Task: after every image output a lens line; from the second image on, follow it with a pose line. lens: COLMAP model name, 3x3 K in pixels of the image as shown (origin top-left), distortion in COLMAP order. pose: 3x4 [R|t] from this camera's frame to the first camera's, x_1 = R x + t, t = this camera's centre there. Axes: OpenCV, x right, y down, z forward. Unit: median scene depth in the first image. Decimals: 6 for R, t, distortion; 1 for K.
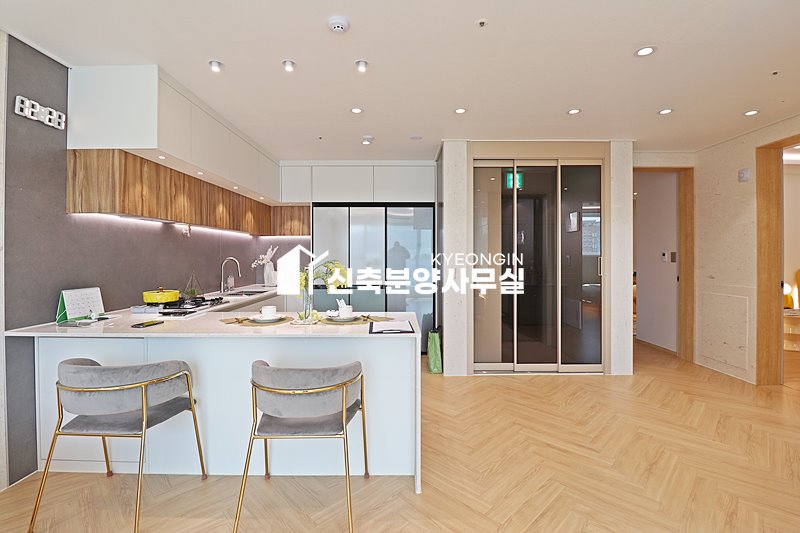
lens RADIAL K [[368.1, 0, 403.8], [0, 368.1, 258.9], [0, 0, 1]] dist [-0.003484, -0.011859]
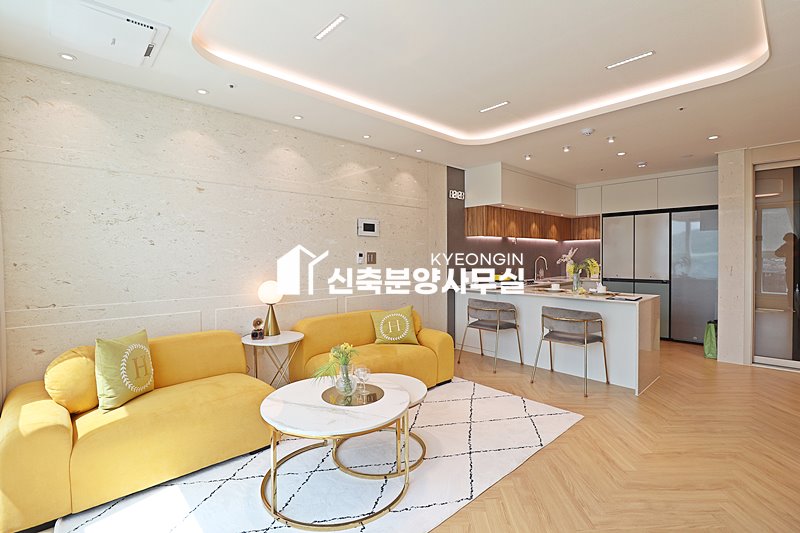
lens RADIAL K [[368.1, 0, 403.8], [0, 368.1, 258.9], [0, 0, 1]] dist [-0.003484, -0.011859]
pose [[0.678502, 0.003009, -0.734592, 0.351473], [-0.000354, 0.999993, 0.003770, -0.000098], [0.734598, -0.002298, 0.678498, -0.599238]]
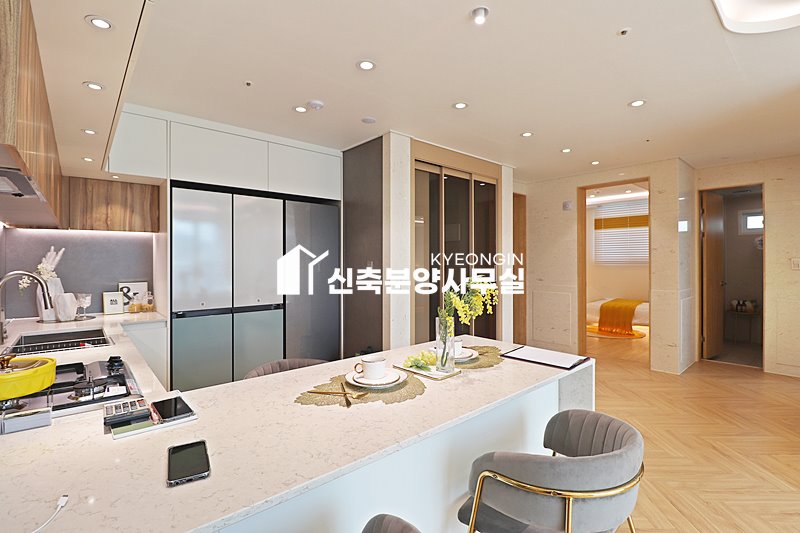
lens RADIAL K [[374.8, 0, 402.5], [0, 374.8, 261.2], [0, 0, 1]] dist [0.000677, -0.012624]
pose [[0.750903, 0.000724, 0.660412, -0.574687], [0.003710, 0.999979, -0.005314, -0.016423], [-0.660402, 0.006441, 0.750884, 0.410484]]
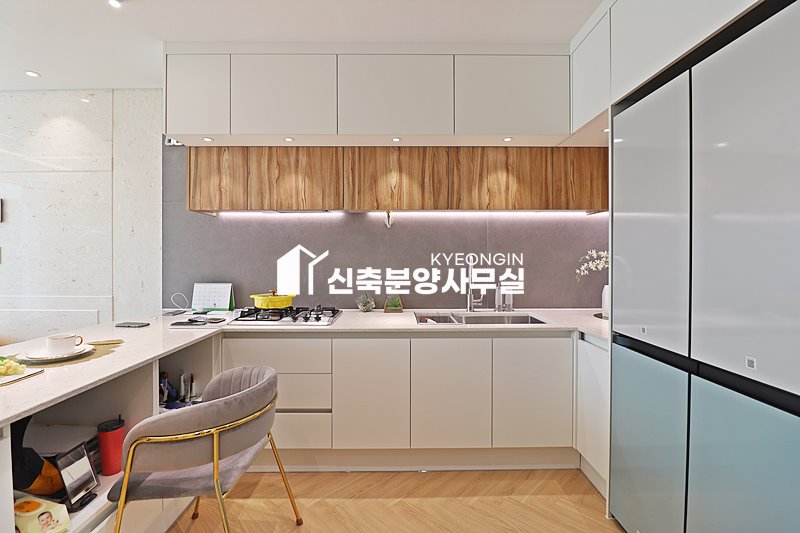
lens RADIAL K [[374.8, 0, 402.5], [0, 374.8, 261.2], [0, 0, 1]] dist [0.000677, -0.012624]
pose [[0.015206, 0.004547, -0.999874, 0.199907], [-0.005050, 0.999977, 0.004471, 0.005441], [0.999872, 0.004982, 0.015229, 1.208707]]
